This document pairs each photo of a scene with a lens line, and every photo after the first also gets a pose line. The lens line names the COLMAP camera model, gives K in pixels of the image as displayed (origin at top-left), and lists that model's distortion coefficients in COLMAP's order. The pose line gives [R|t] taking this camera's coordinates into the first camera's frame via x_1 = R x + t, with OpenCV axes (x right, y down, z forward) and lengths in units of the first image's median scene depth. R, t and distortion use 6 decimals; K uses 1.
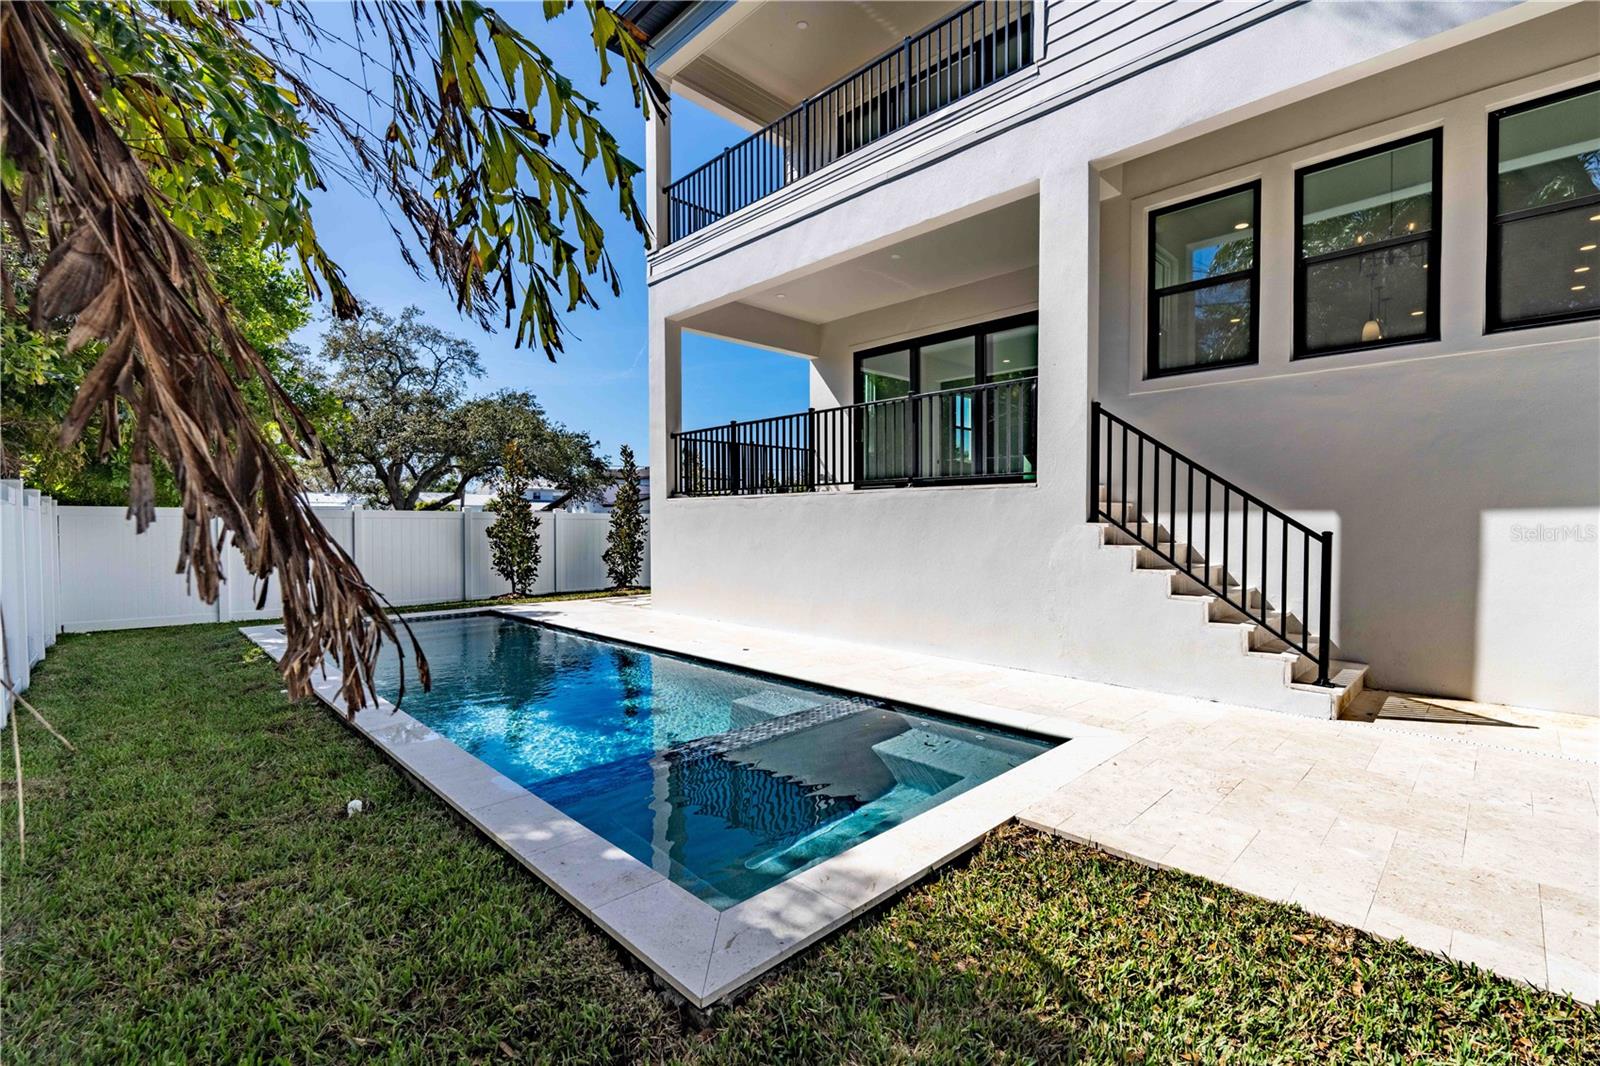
lens RADIAL K [[695.5, 0, 800.5], [0, 695.5, 527.2], [0, 0, 1]] dist [-0.007361, -0.000434]
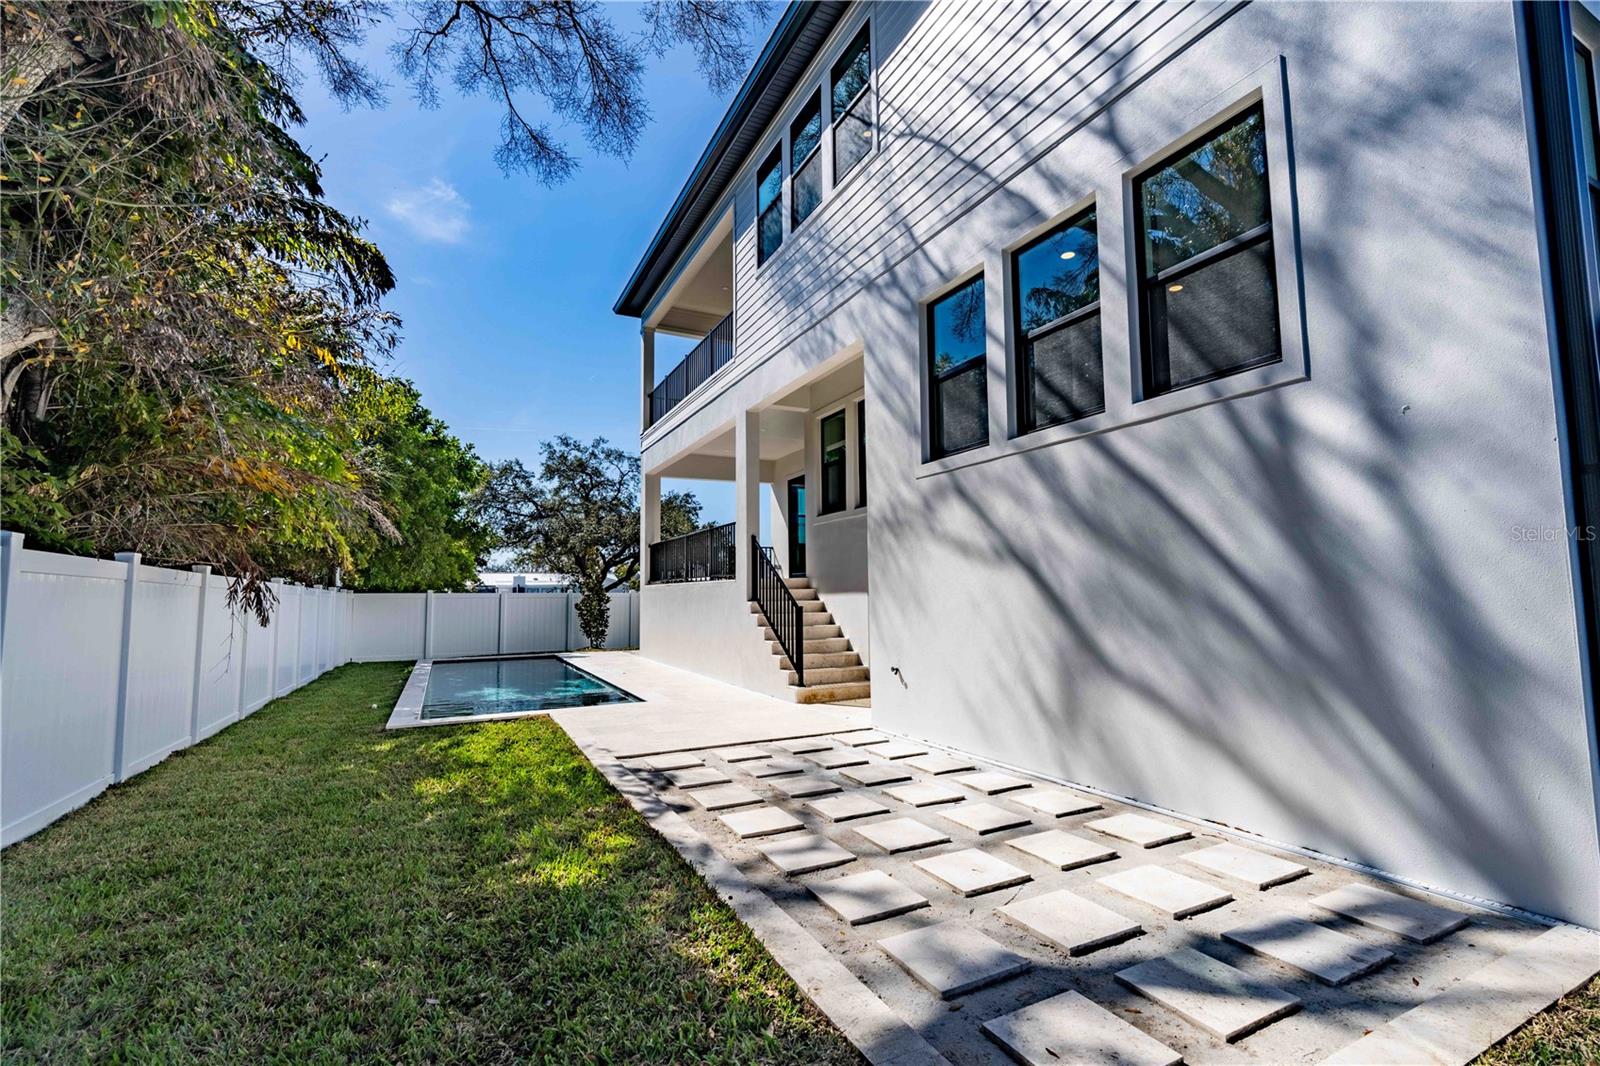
lens RADIAL K [[695.5, 0, 802.0], [0, 695.5, 542.3], [0, 0, 1]] dist [-0.007361, -0.000434]
pose [[0.951633, -0.029019, -0.305863, 0.488795], [0.003454, 0.996477, -0.083795, -0.003904], [0.307217, 0.078686, 0.948381, -0.312888]]
